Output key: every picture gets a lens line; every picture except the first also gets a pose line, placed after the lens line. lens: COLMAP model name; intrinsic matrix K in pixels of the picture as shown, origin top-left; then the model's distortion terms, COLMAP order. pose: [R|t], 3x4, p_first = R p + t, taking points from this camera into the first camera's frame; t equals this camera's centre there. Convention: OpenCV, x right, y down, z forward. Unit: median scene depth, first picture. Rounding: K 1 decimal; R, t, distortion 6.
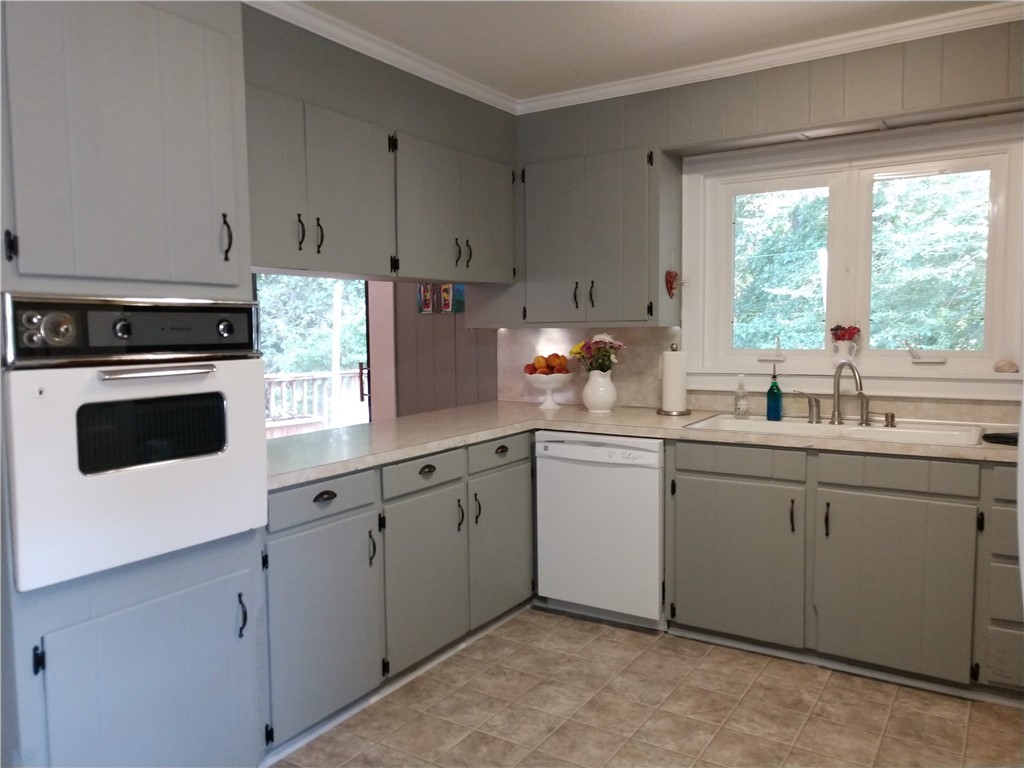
lens RADIAL K [[779.9, 0, 512.0], [0, 779.9, 384.0], [0, 0, 1]] dist [-0.003041, 0.000367]
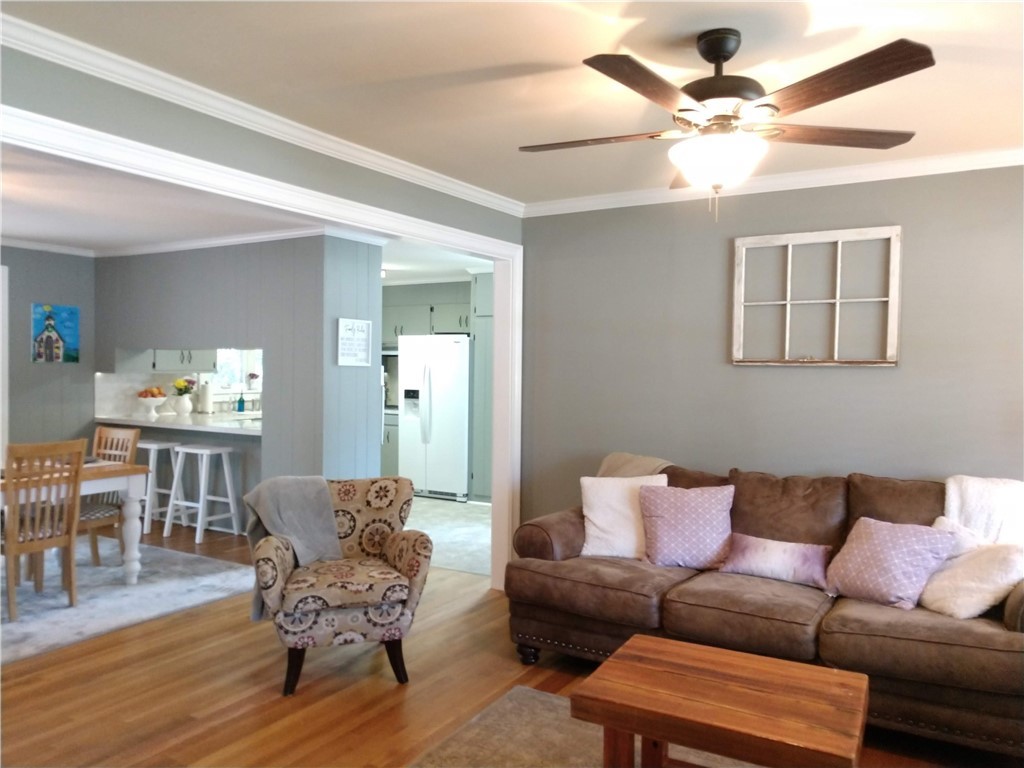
lens RADIAL K [[774.0, 0, 512.0], [0, 774.0, 384.0], [0, 0, 1]] dist [0.006991, 0.000307]
pose [[-0.045725, -0.009434, 0.998910, -2.282800], [0.060518, 0.998093, 0.012196, -0.020830], [-0.997119, 0.061010, -0.045067, 0.276188]]
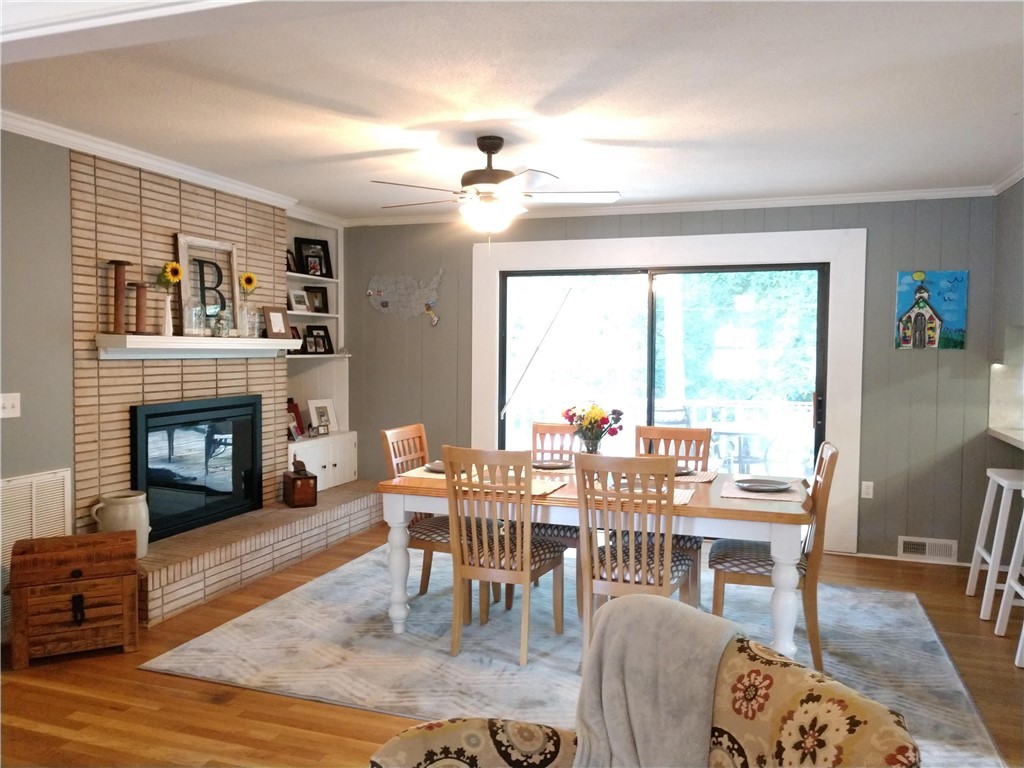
lens RADIAL K [[779.9, 0, 512.0], [0, 779.9, 384.0], [0, 0, 1]] dist [-0.003041, 0.000367]
pose [[0.971328, 0.007989, 0.237608, -1.306838], [-0.001575, 0.999630, -0.027170, -0.014087], [-0.237737, 0.026017, 0.970981, 0.092498]]
